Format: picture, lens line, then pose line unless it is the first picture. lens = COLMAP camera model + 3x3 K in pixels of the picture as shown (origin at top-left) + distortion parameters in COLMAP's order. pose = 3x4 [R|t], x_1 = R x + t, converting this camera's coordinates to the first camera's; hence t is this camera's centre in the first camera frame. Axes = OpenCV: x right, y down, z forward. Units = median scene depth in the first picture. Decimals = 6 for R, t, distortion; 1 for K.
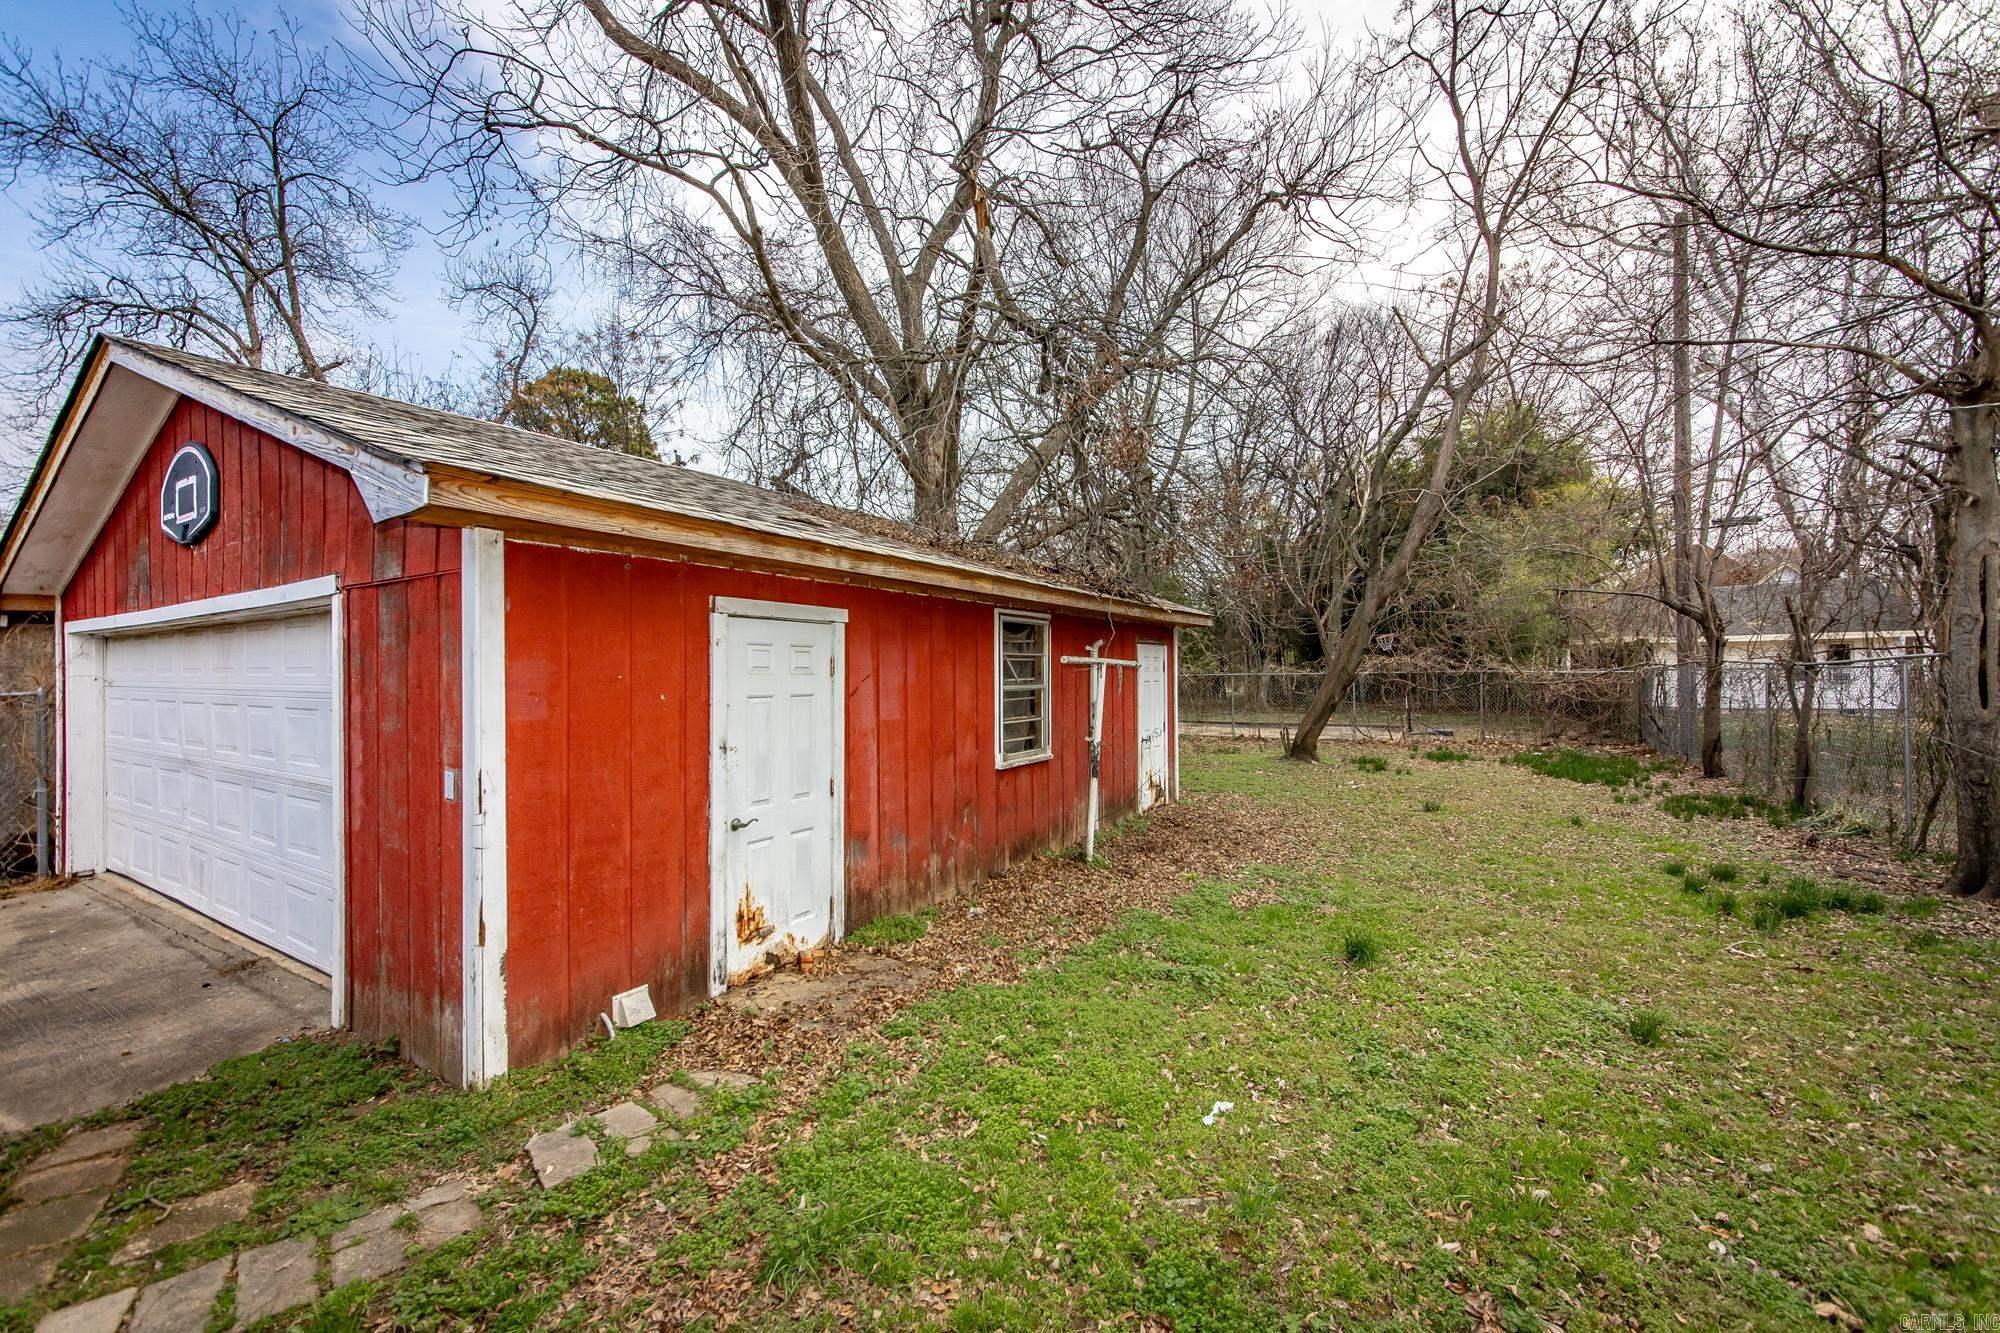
lens RADIAL K [[789.7, 0, 999.0], [0, 789.7, 667.2], [0, 0, 1]] dist [0.000023, 0.000001]
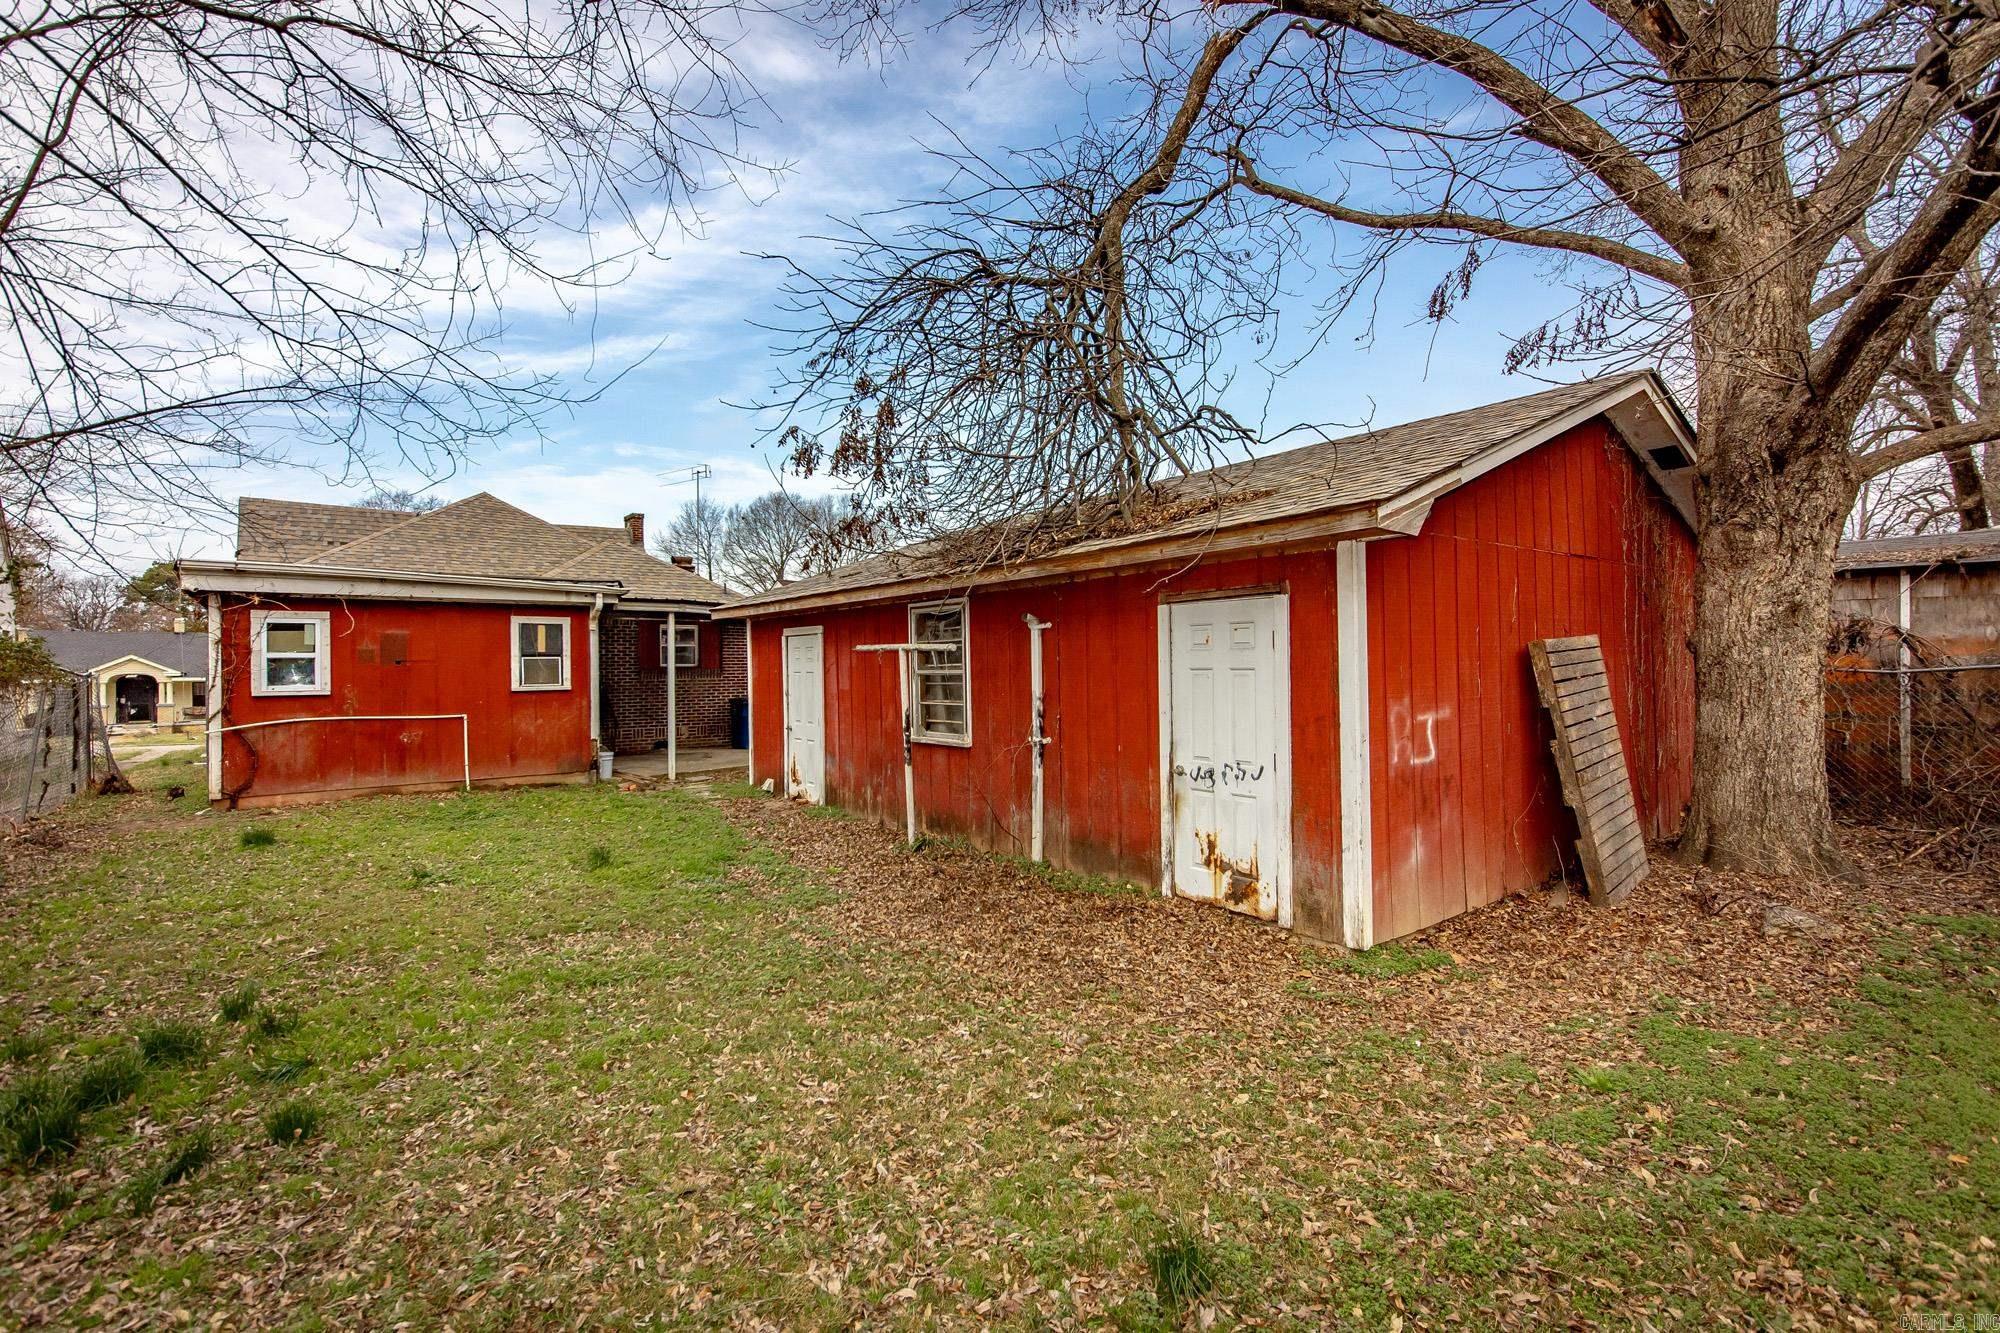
lens RADIAL K [[949.7, 0, 1001.9], [0, 949.7, 666.7], [0, 0, 1]] dist [-0.012742, 0.004092]
pose [[-0.365158, -0.002048, -0.930943, 1.657415], [0.007115, 0.999962, -0.004991, 0.034439], [0.930918, -0.008446, -0.365130, 2.142372]]
